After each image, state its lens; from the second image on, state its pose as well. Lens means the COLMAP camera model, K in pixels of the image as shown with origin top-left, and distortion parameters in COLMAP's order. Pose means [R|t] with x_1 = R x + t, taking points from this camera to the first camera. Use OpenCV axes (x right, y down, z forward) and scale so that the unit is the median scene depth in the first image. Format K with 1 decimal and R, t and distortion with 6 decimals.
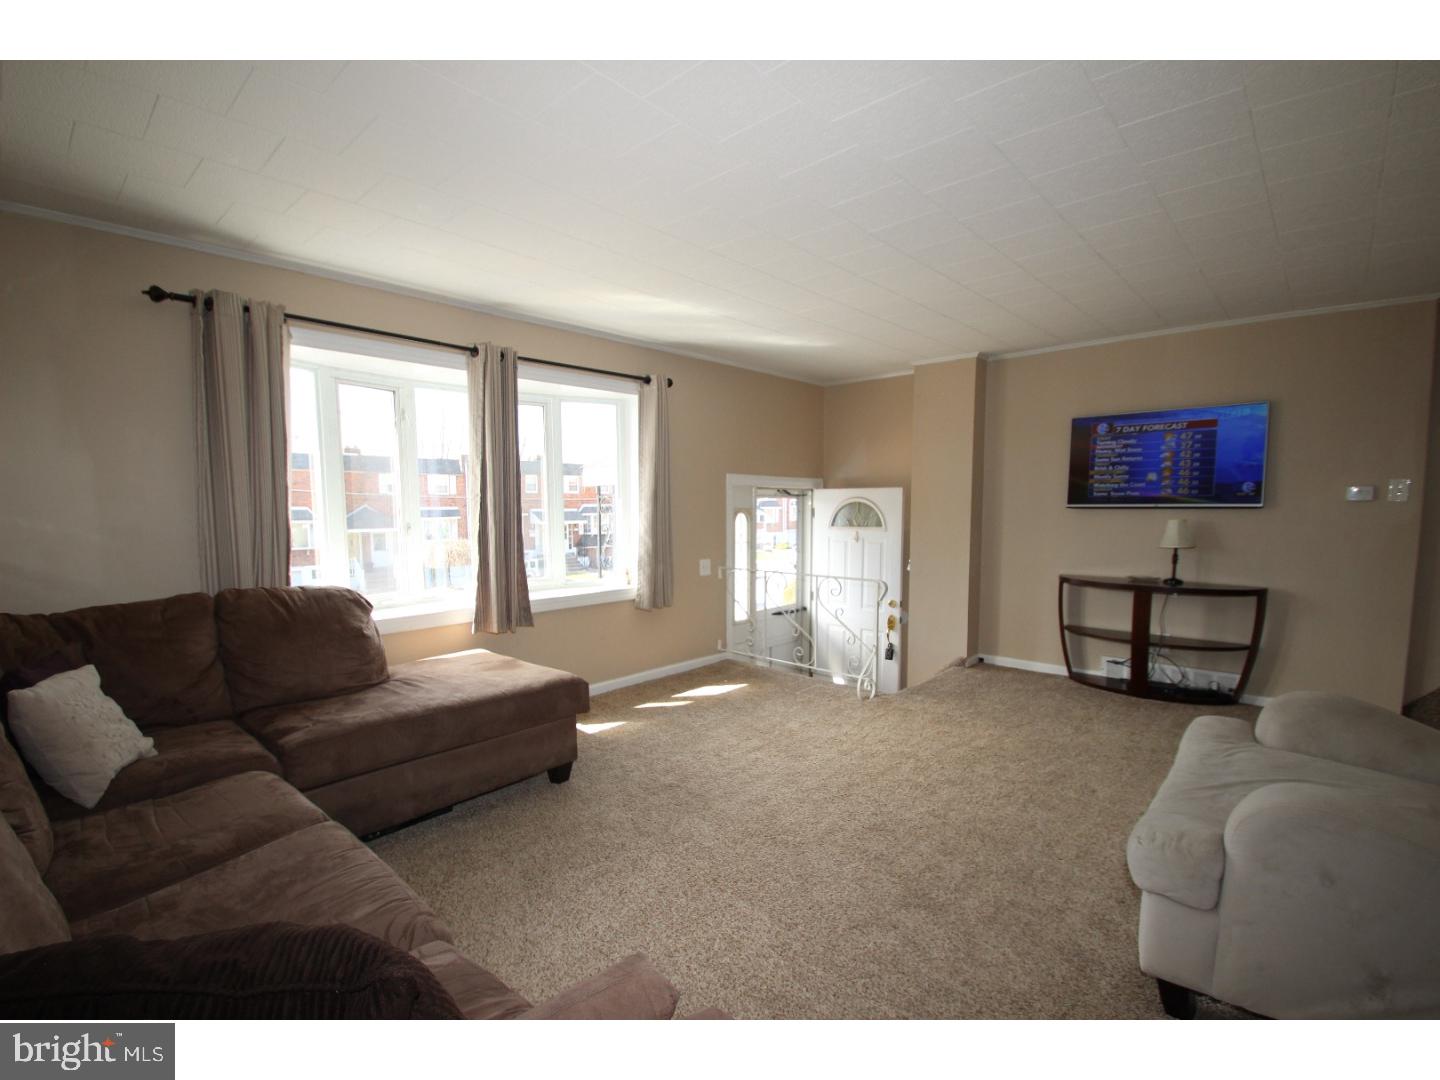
lens RADIAL K [[666.8, 0, 709.4], [0, 666.8, 565.1], [0, 0, 1]] dist [-0.004160, -0.000872]
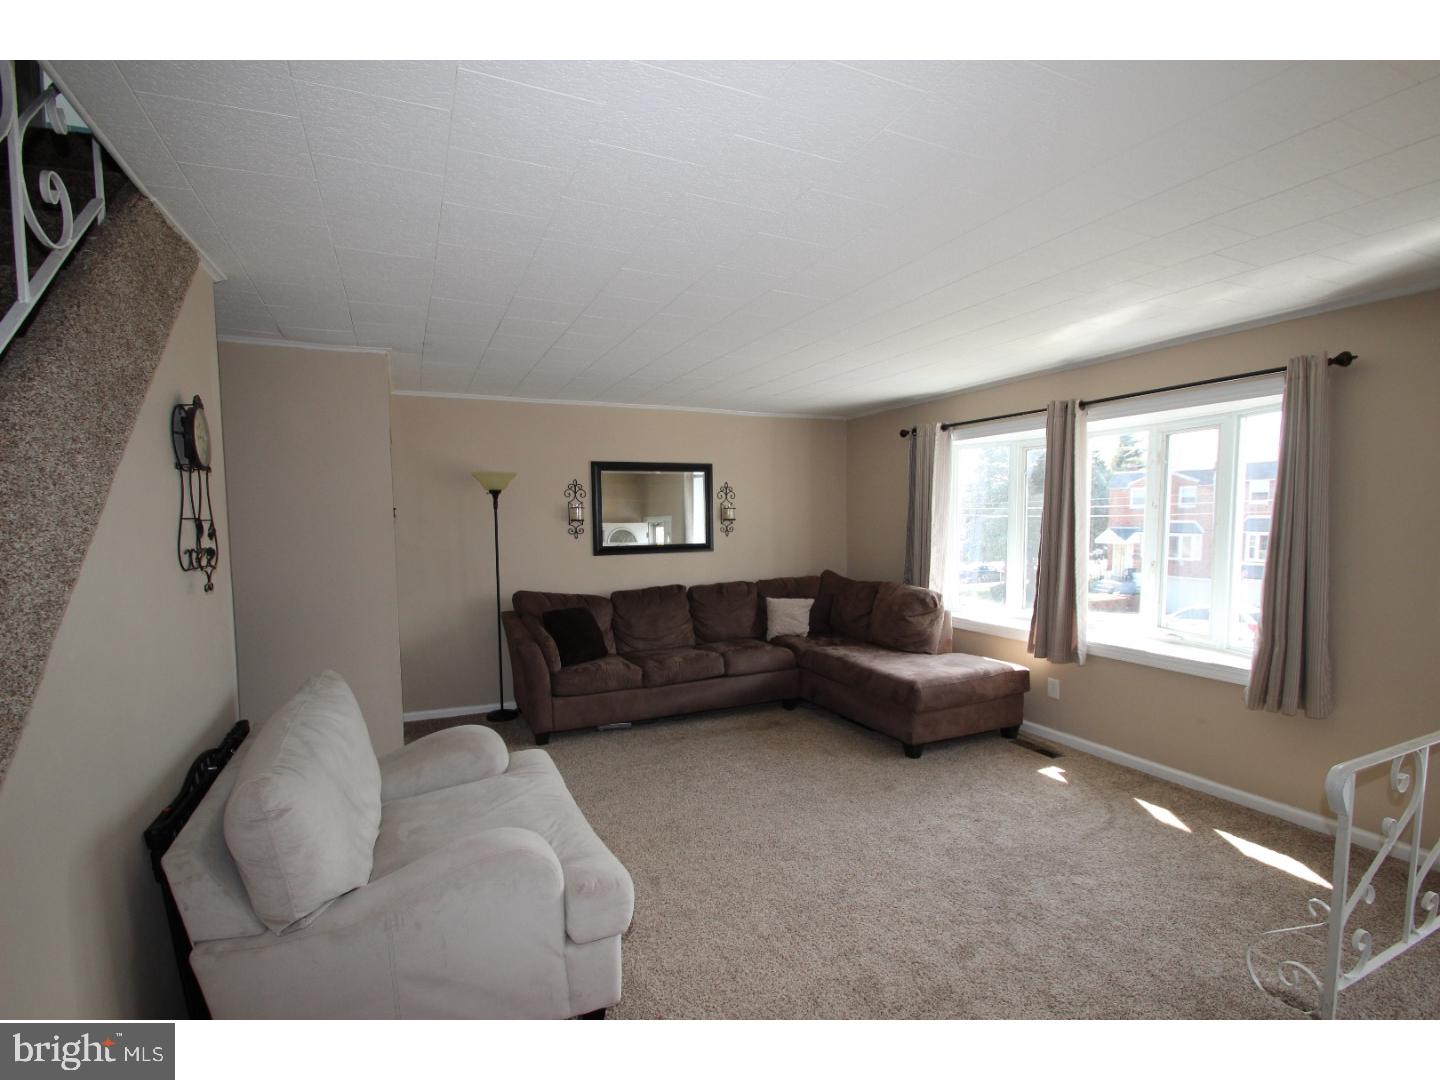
lens RADIAL K [[666.8, 0, 709.4], [0, 666.8, 565.1], [0, 0, 1]] dist [-0.004160, -0.000872]
pose [[-0.362004, 0.075374, -0.929124, 0.870243], [-0.077891, 0.990794, 0.110725, -0.128466], [0.928917, 0.112453, -0.352800, 0.818074]]
